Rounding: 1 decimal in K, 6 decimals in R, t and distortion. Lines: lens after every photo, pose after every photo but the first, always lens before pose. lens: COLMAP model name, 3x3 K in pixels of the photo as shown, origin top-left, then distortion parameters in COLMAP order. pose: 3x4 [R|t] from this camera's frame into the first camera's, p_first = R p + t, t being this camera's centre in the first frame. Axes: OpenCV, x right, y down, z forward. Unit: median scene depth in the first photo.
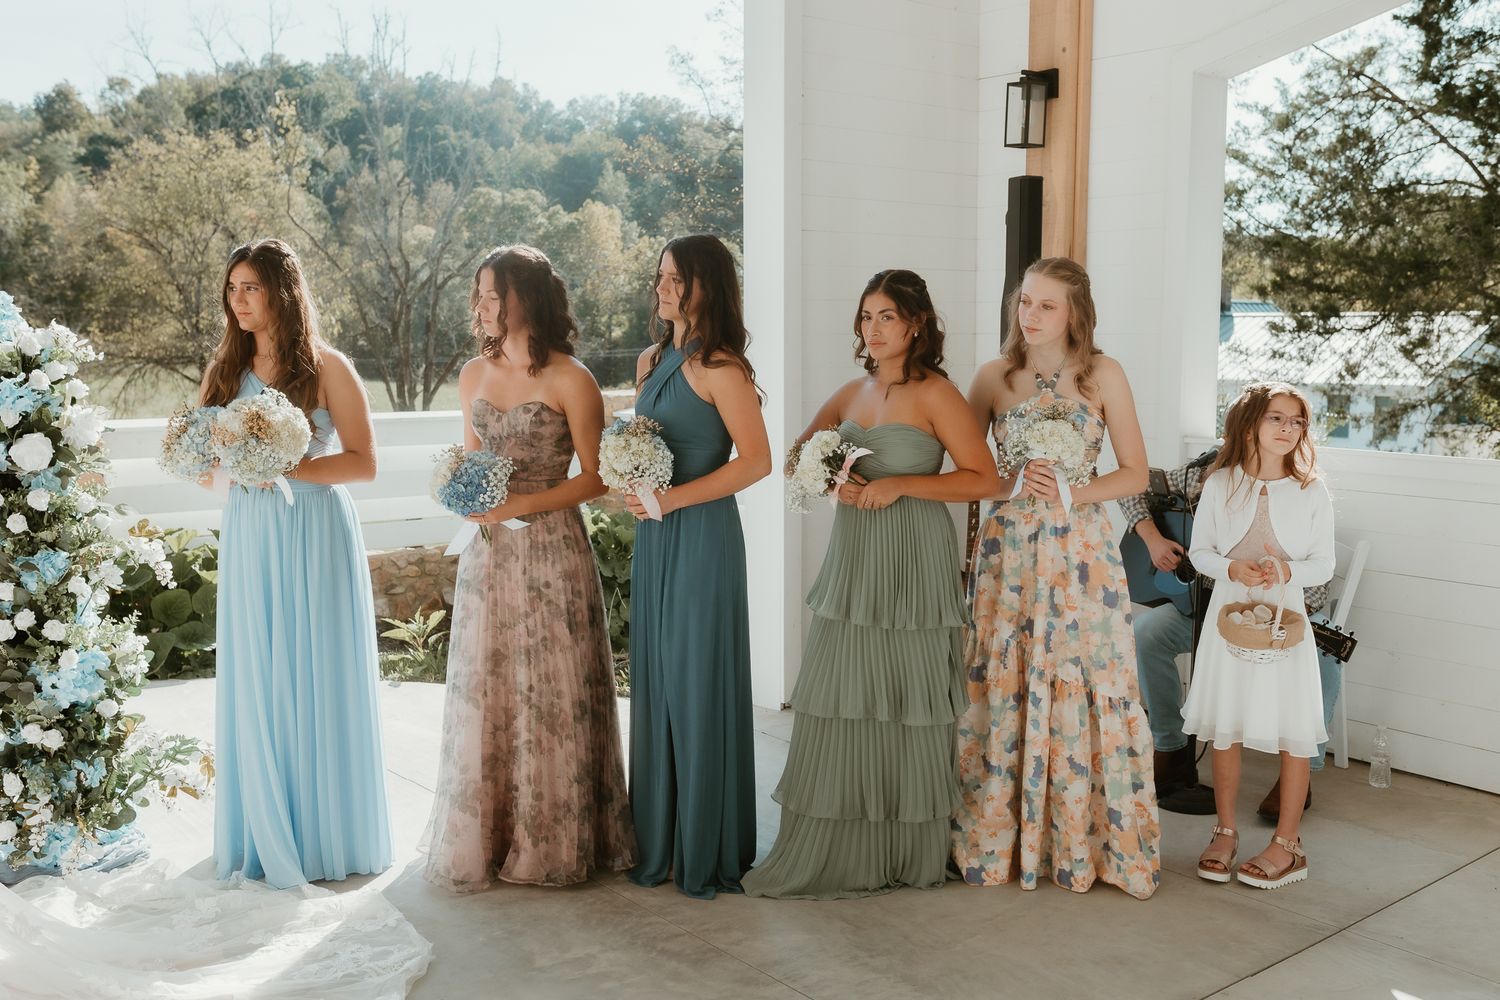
lens RADIAL K [[1416.1, 0, 750.0], [0, 1416.1, 500.0], [0, 0, 1]] dist [-0.003628, 0.007424]
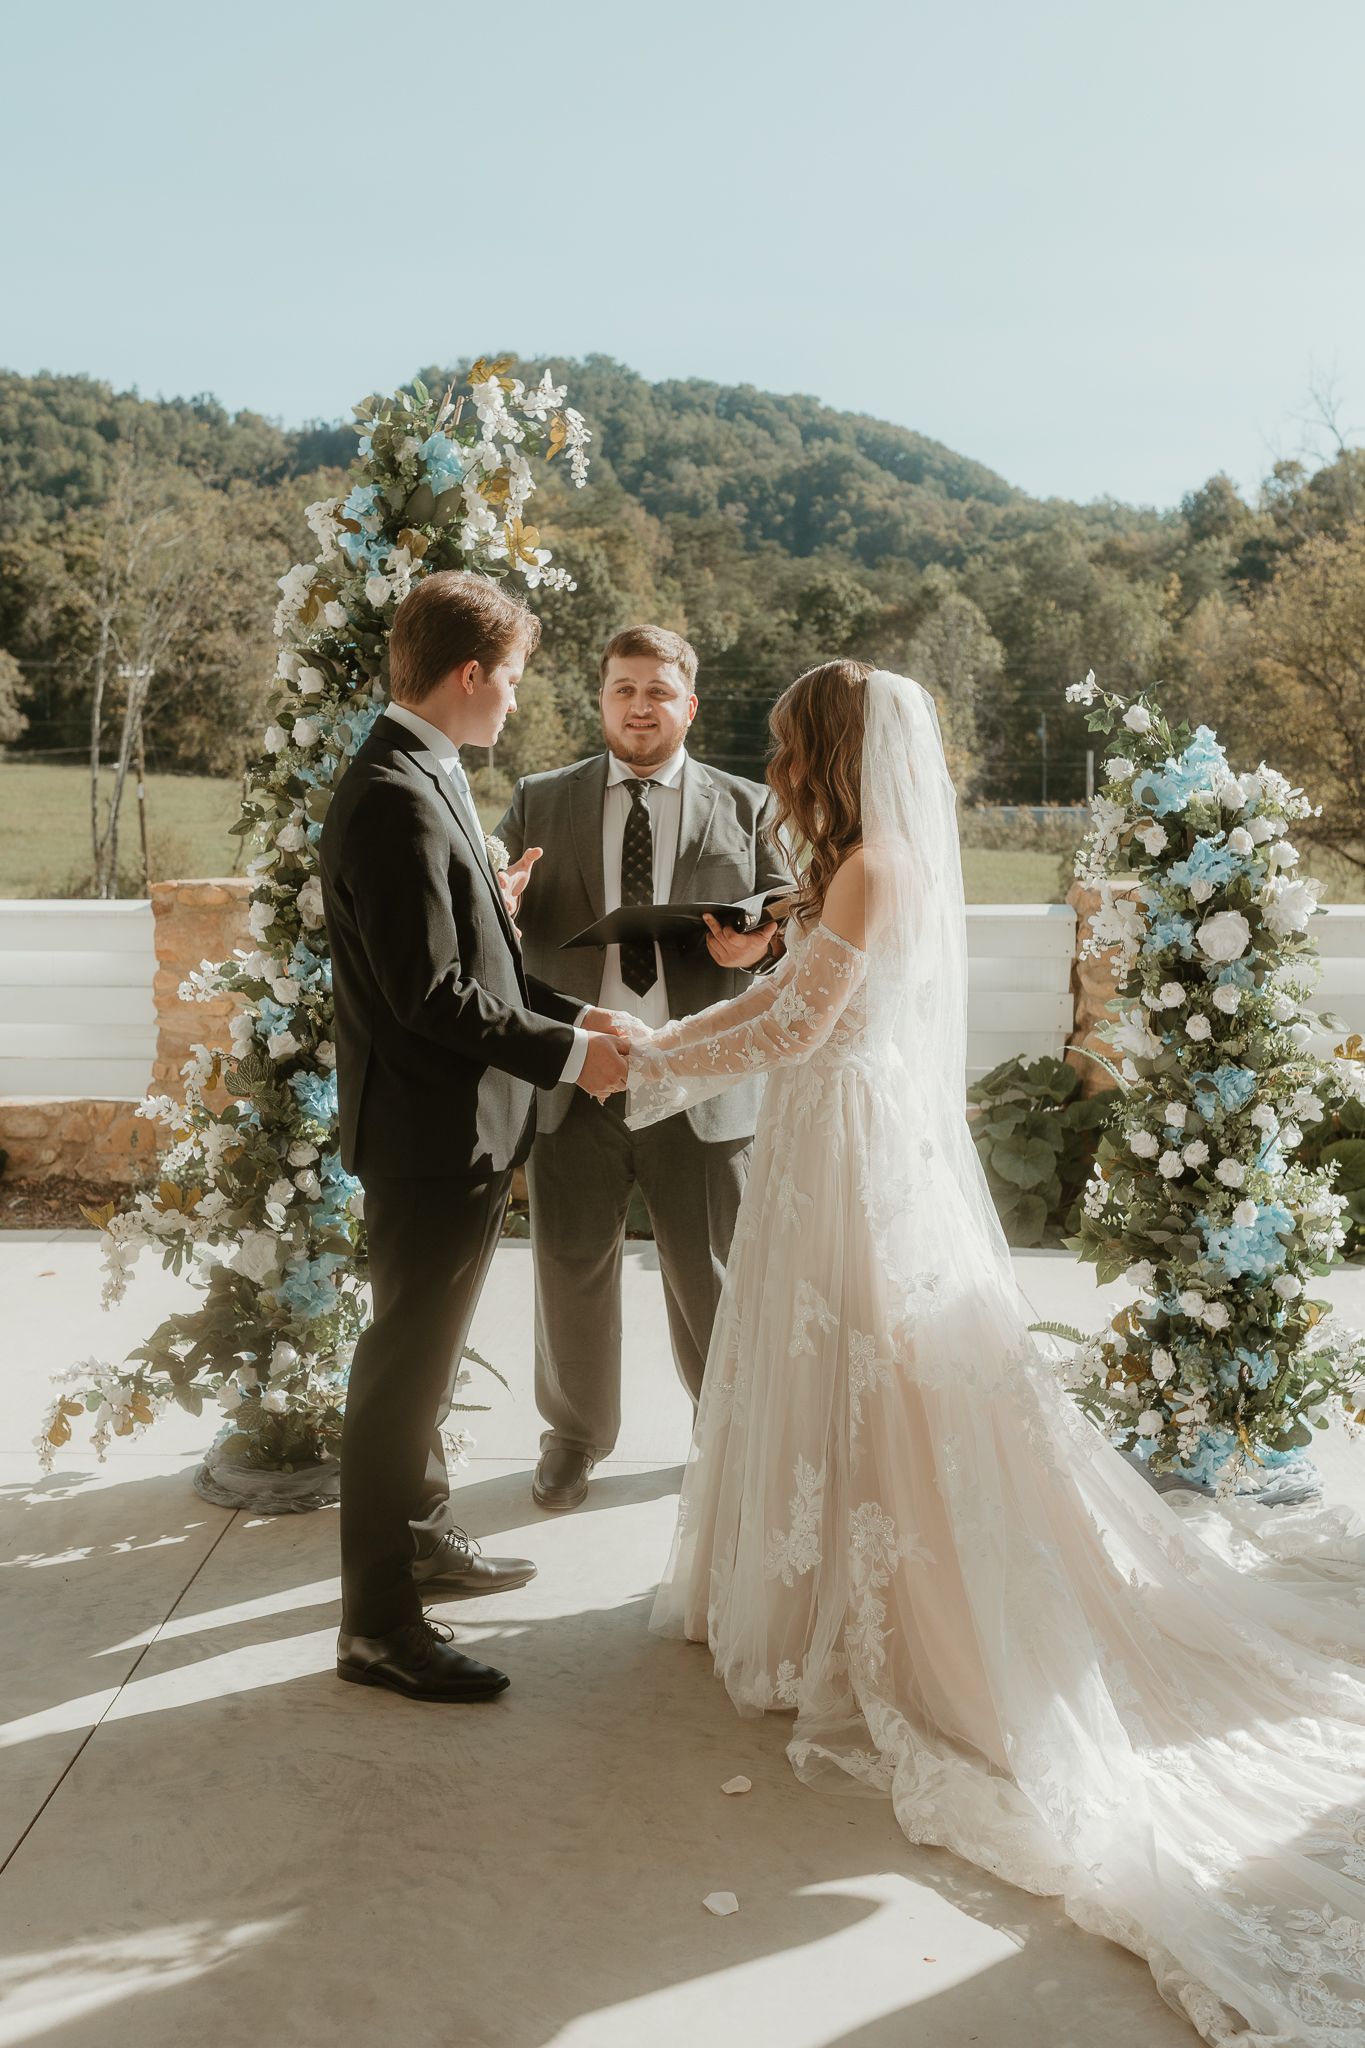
lens RADIAL K [[1957.3, 0, 682.5], [0, 1957.3, 1024.0], [0, 0, 1]] dist [-0.002112, -0.002522]
pose [[0.763616, 0.075767, -0.641210, -0.049169], [-0.077475, 0.996668, 0.025504, 0.008608], [0.641006, 0.030202, 0.766941, 0.008838]]
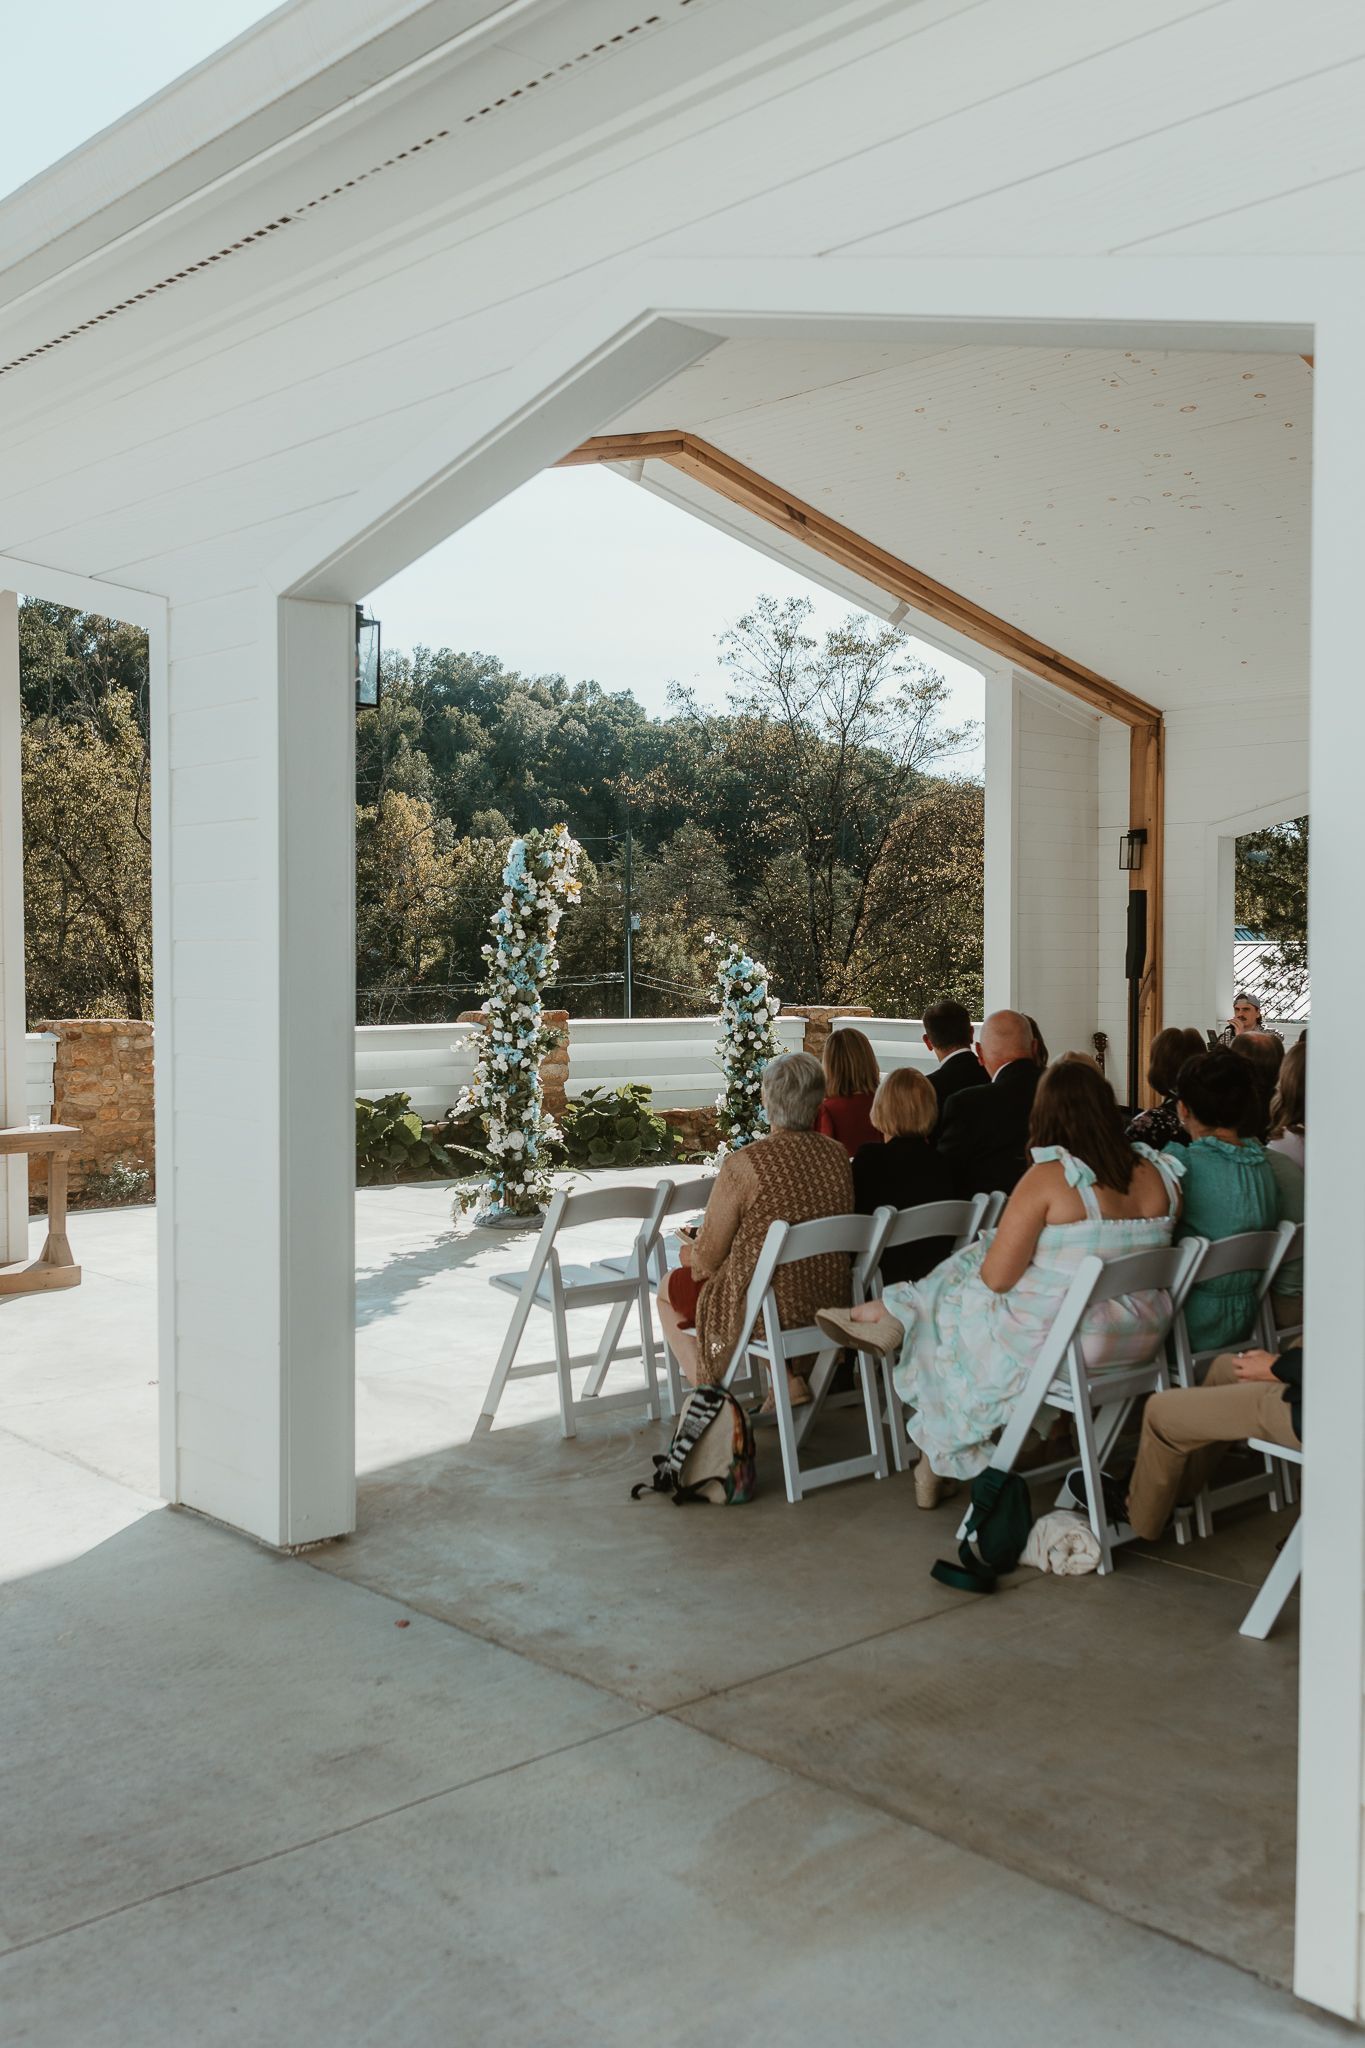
lens RADIAL K [[1936.6, 0, 682.5], [0, 1936.6, 1024.0], [0, 0, 1]] dist [-0.003592, -0.002114]
pose [[0.998320, -0.000382, 0.057940, -0.788305], [0.005313, 0.996368, -0.084981, 0.245811], [-0.057697, 0.085146, 0.994697, -2.166244]]
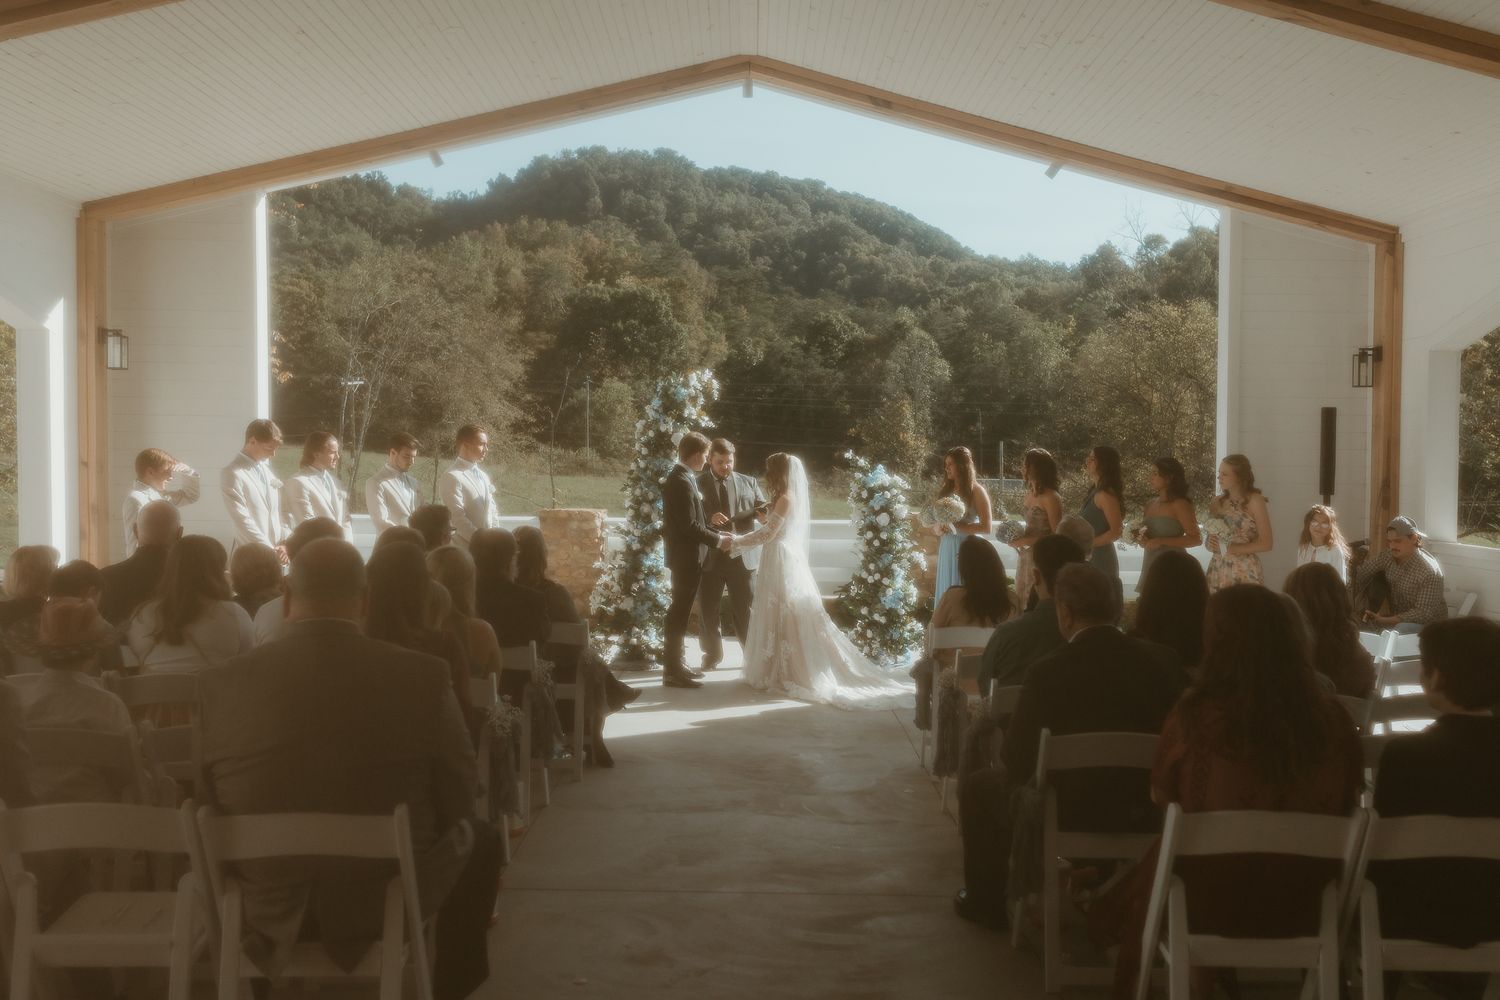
lens RADIAL K [[1433.6, 0, 783.1], [0, 1433.6, 498.5], [0, 0, 1]] dist [-0.002112, -0.002522]
pose [[0.789747, 0.020293, -0.613097, 1.083556], [-0.081559, 0.994053, -0.072157, 0.146173], [0.607986, 0.106990, 0.786706, -1.382505]]
